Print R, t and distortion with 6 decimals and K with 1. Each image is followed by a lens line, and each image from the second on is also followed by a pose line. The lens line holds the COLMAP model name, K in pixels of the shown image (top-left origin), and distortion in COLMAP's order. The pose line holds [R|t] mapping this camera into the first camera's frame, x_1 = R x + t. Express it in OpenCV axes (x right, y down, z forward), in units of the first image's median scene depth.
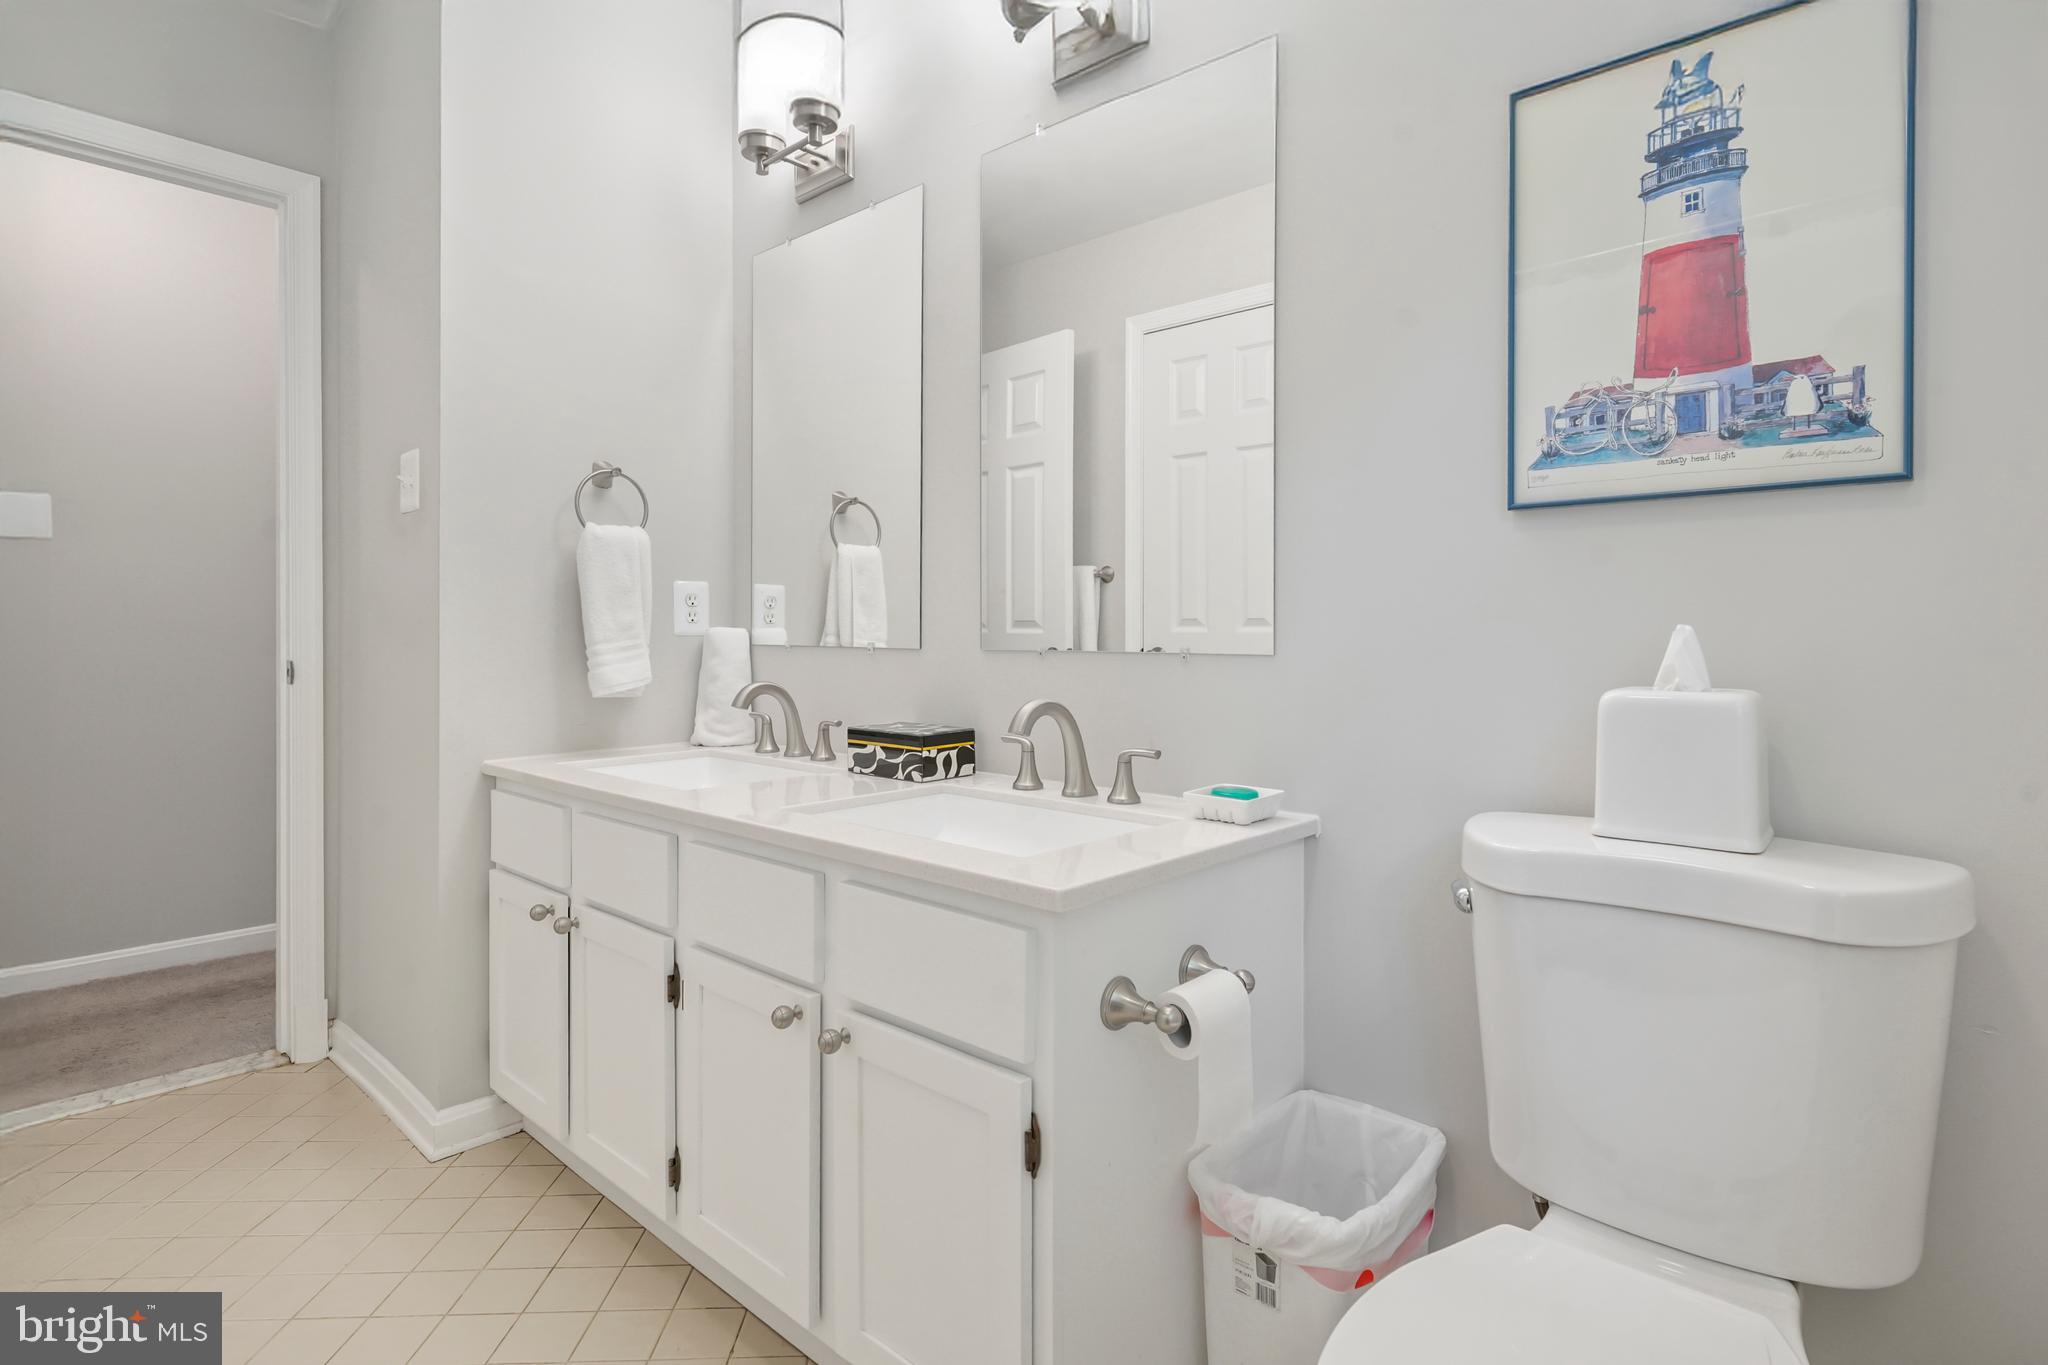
lens RADIAL K [[1020.3, 0, 1060.6], [0, 1020.3, 641.8], [0, 0, 1]] dist [0.000524, 0.000299]
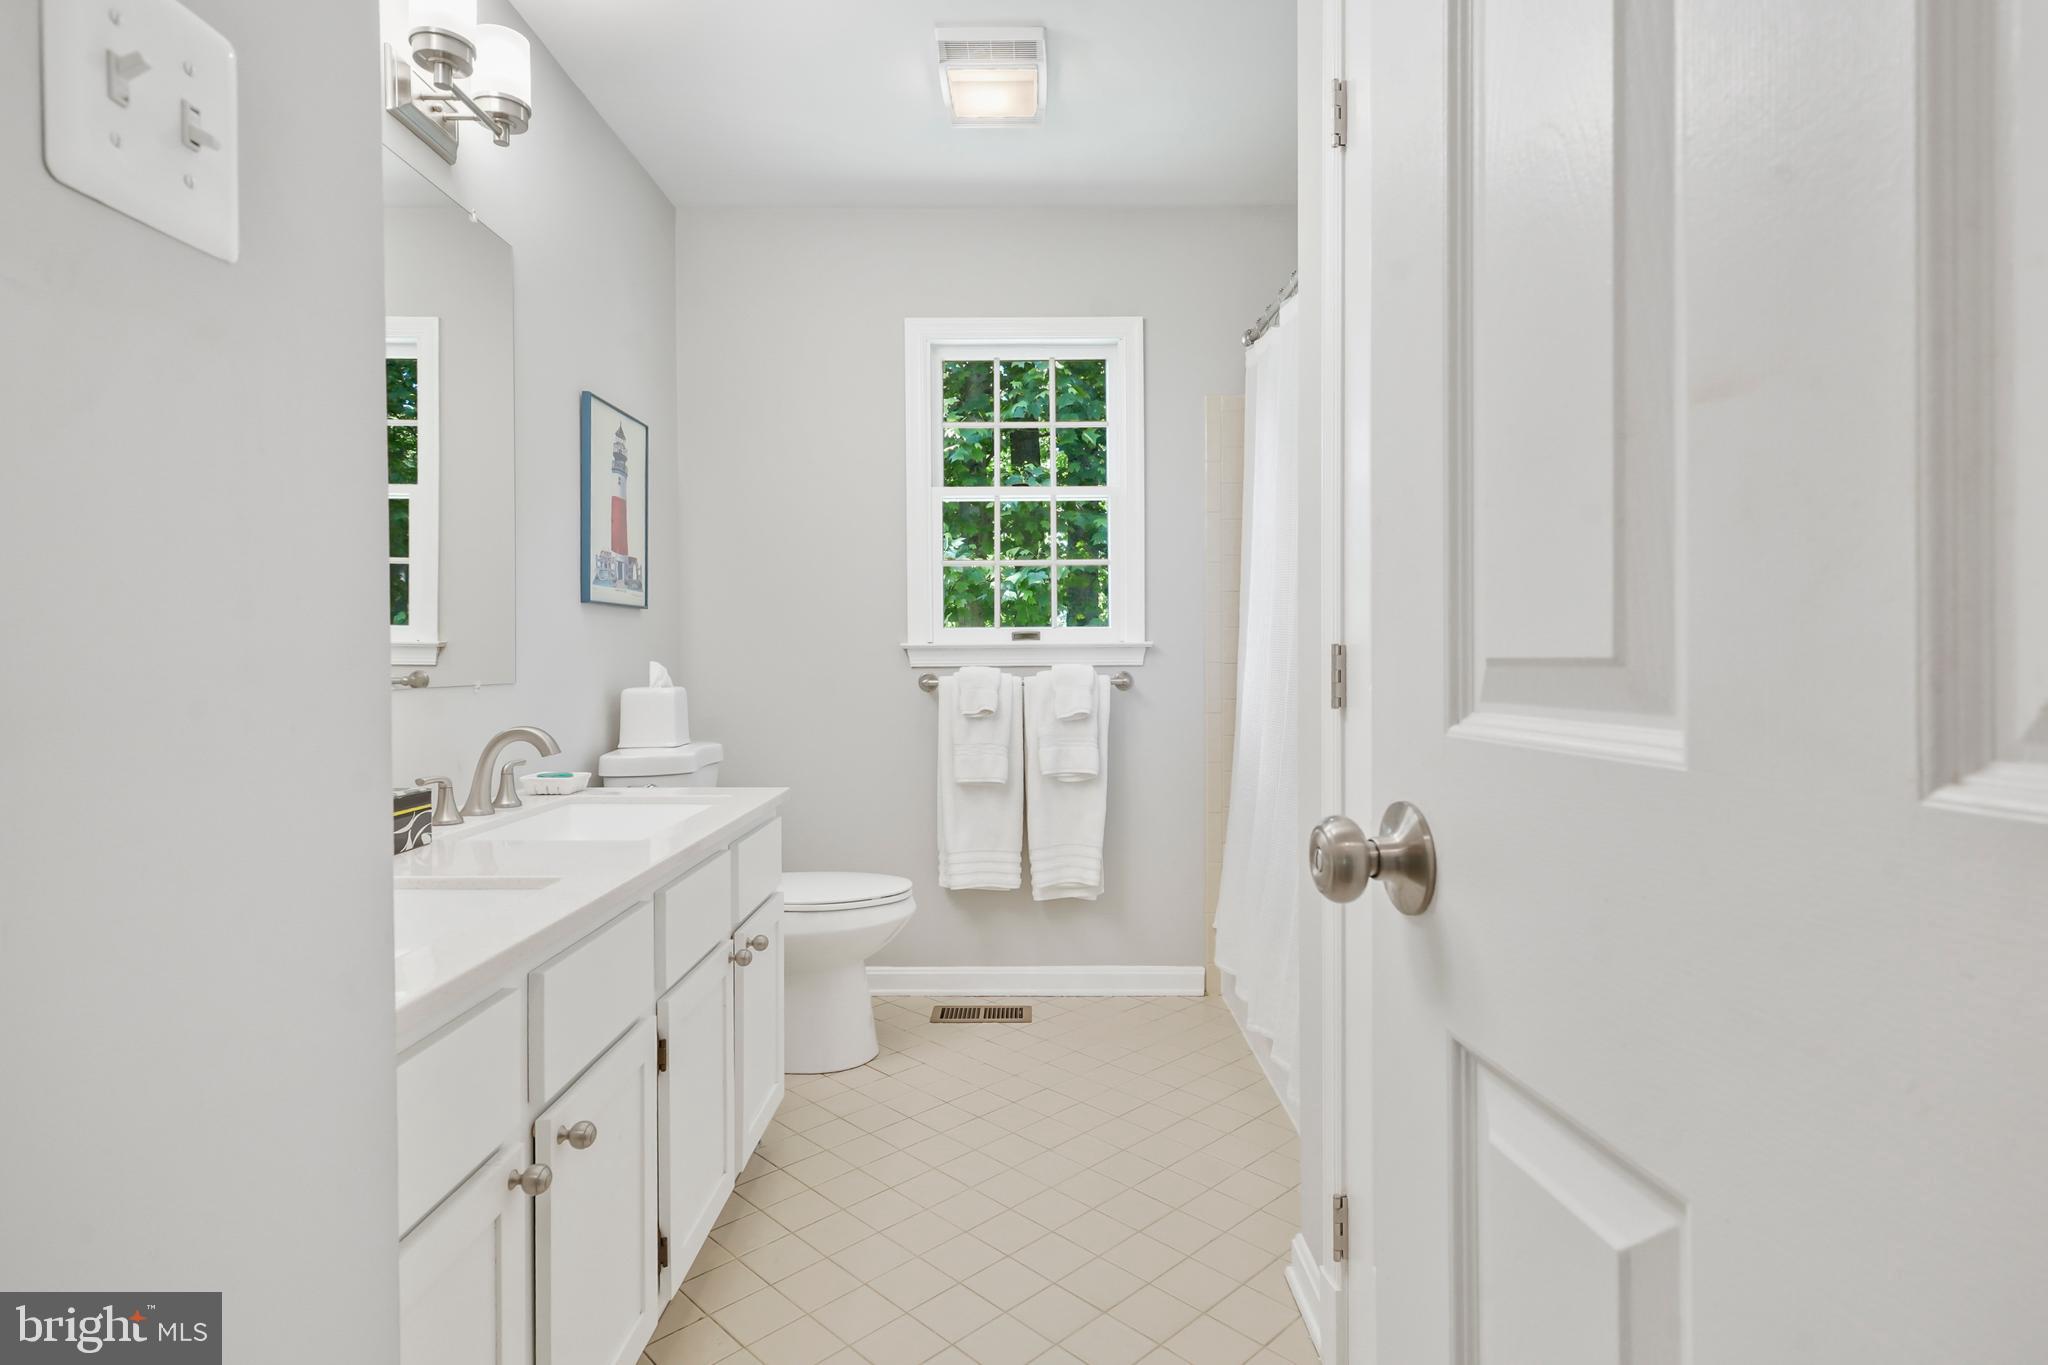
lens RADIAL K [[1020.3, 0, 1060.6], [0, 1020.3, 641.8], [0, 0, 1]] dist [0.000524, 0.000299]
pose [[-0.684037, 0.010150, 0.729376, -1.645479], [0.004667, 0.999944, -0.009539, -0.034137], [-0.729432, -0.003121, -0.684046, 1.731082]]
